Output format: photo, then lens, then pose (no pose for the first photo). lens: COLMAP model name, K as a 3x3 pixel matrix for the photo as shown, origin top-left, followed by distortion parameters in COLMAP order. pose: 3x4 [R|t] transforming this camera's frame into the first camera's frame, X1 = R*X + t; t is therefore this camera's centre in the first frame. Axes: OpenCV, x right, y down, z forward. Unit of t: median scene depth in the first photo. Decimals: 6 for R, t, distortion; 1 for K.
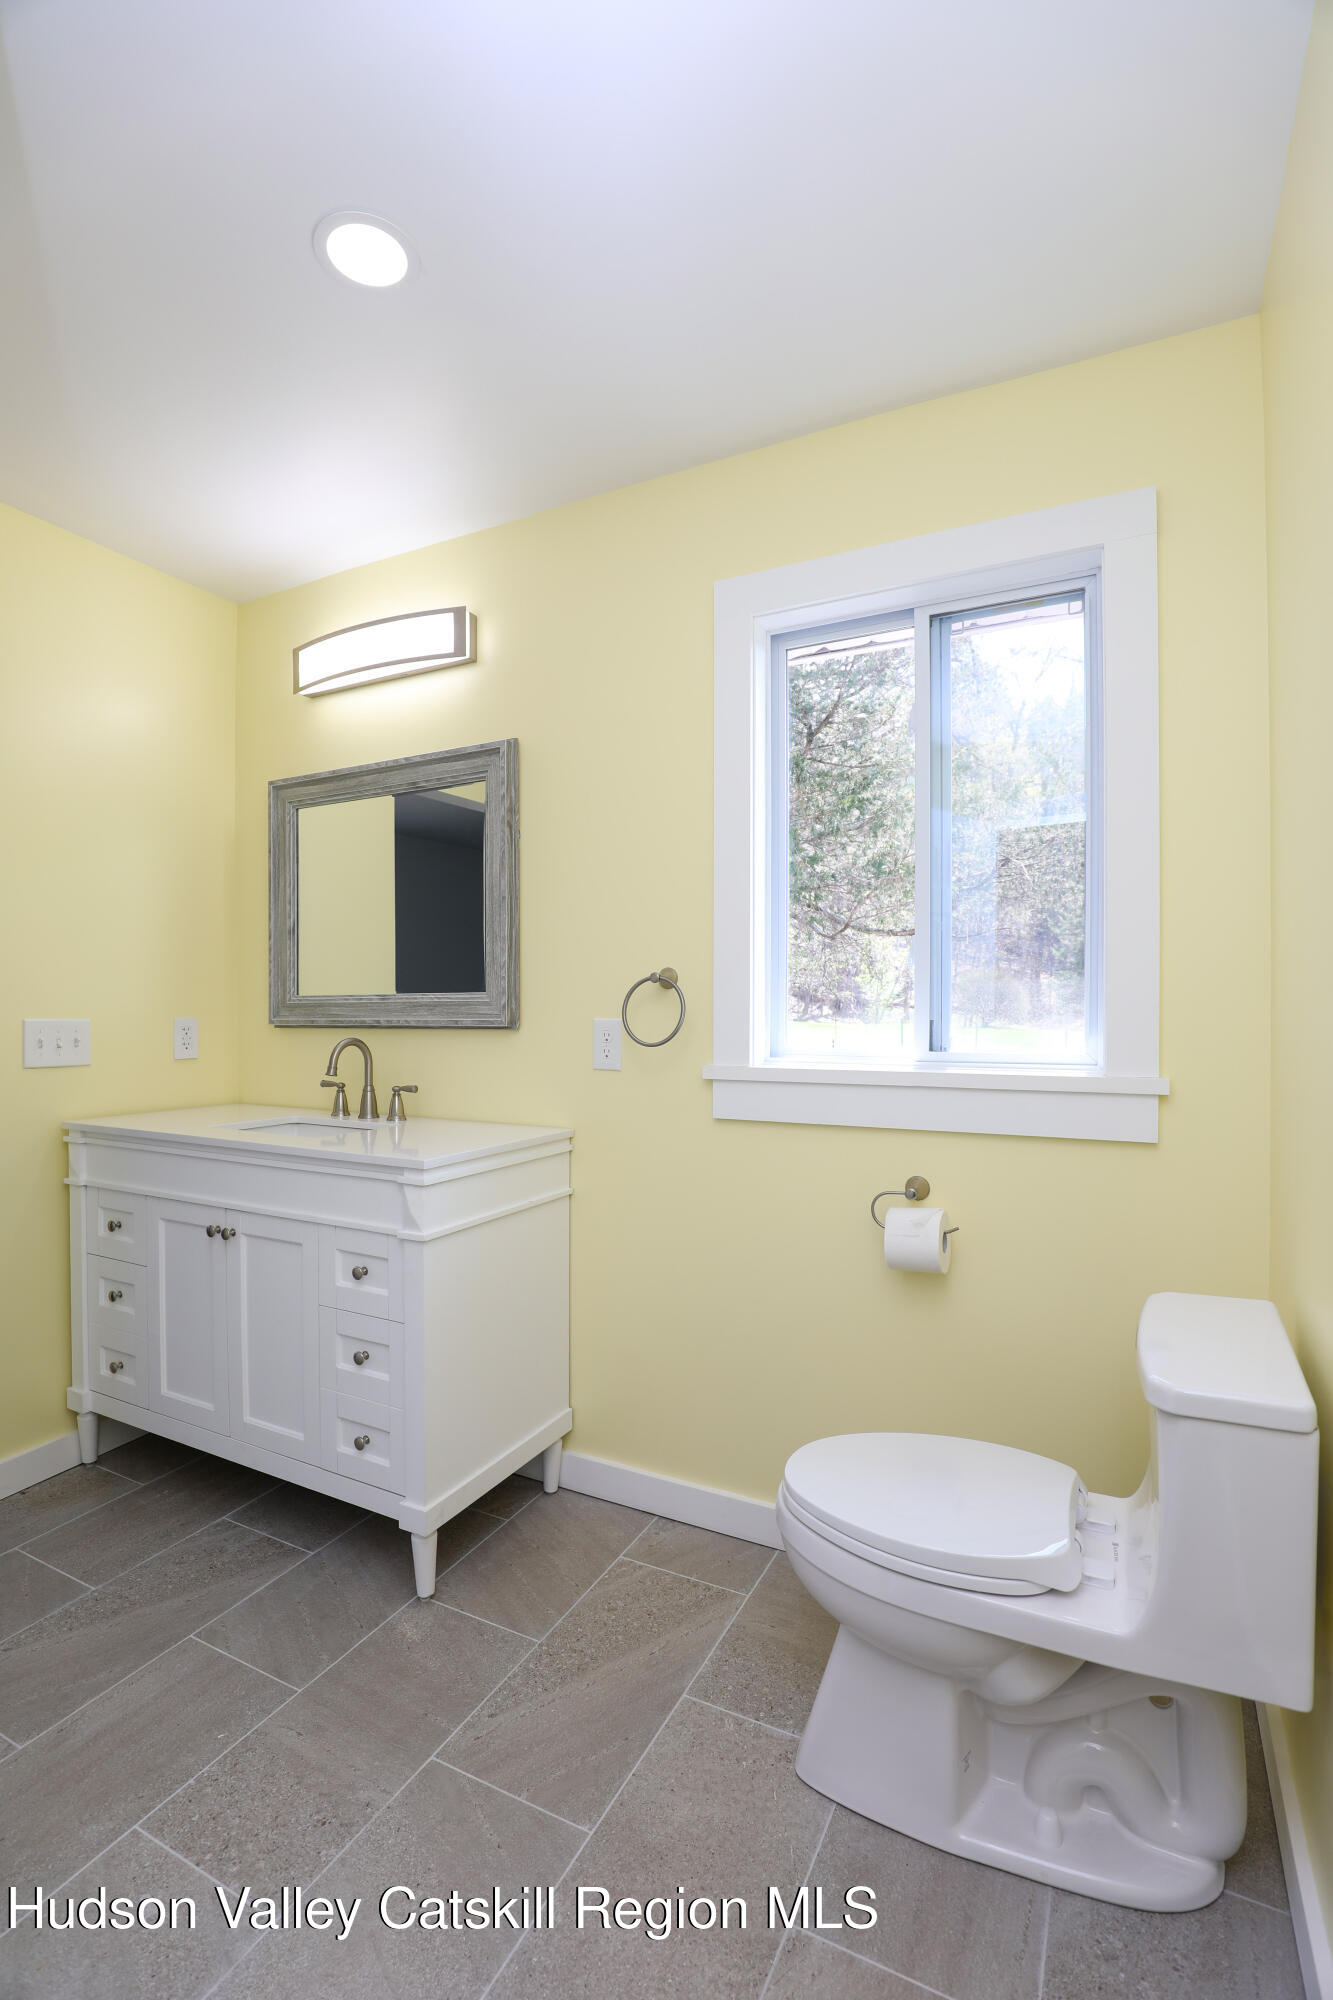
lens RADIAL K [[917.6, 0, 666.5], [0, 917.6, 1000.0], [0, 0, 1]] dist [-0.031357, 0.006680]
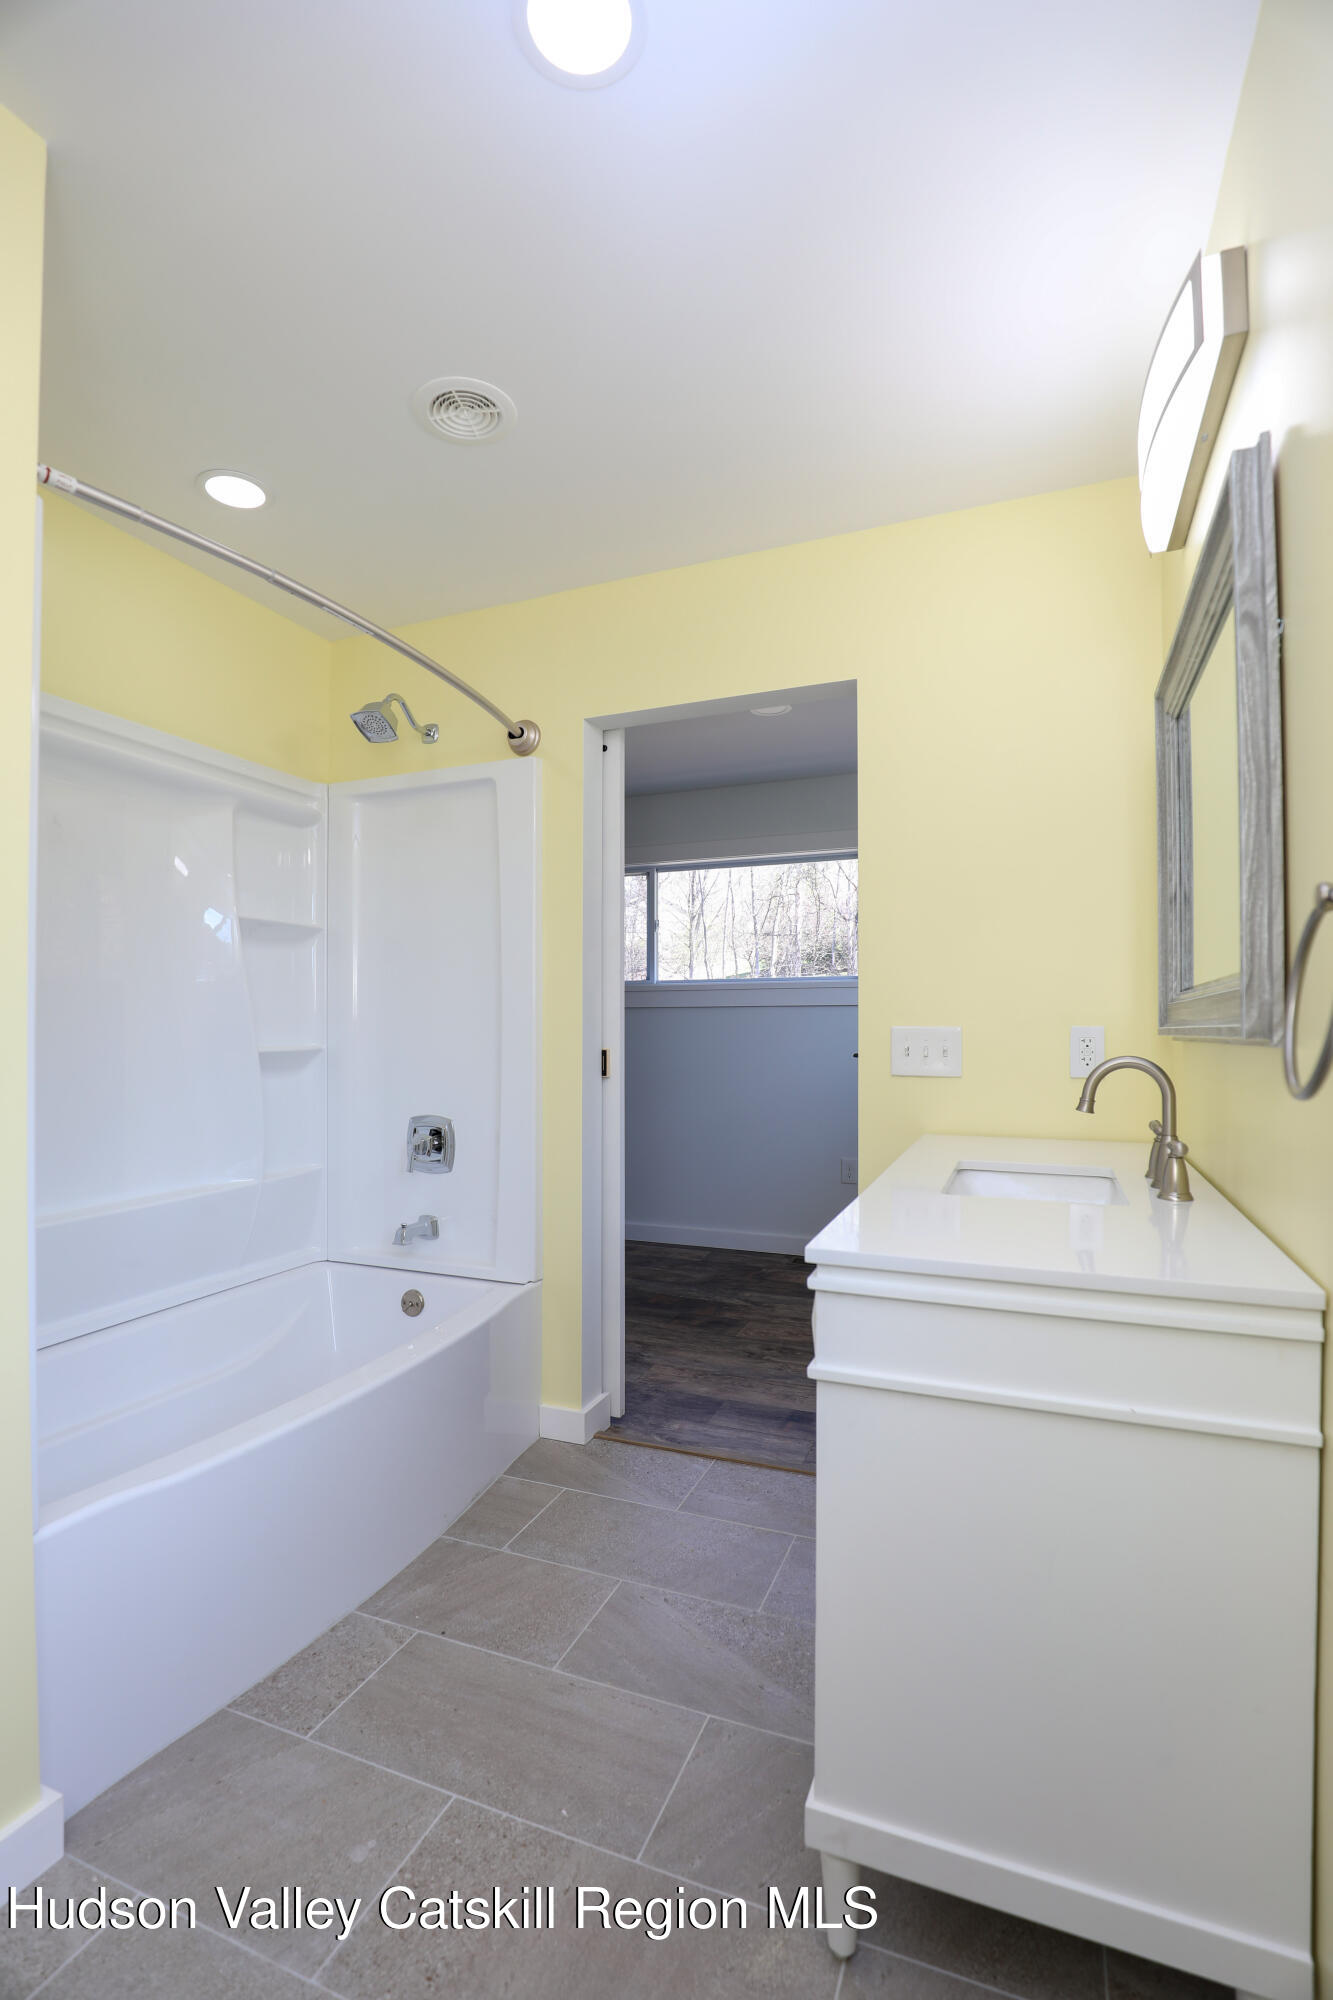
lens RADIAL K [[917.6, 0, 666.5], [0, 917.6, 1000.0], [0, 0, 1]] dist [-0.031357, 0.006680]
pose [[0.081173, -0.029293, -0.996270, 0.350848], [0.011920, 0.999525, -0.028417, 0.021443], [0.996629, -0.009569, 0.081483, 0.827034]]
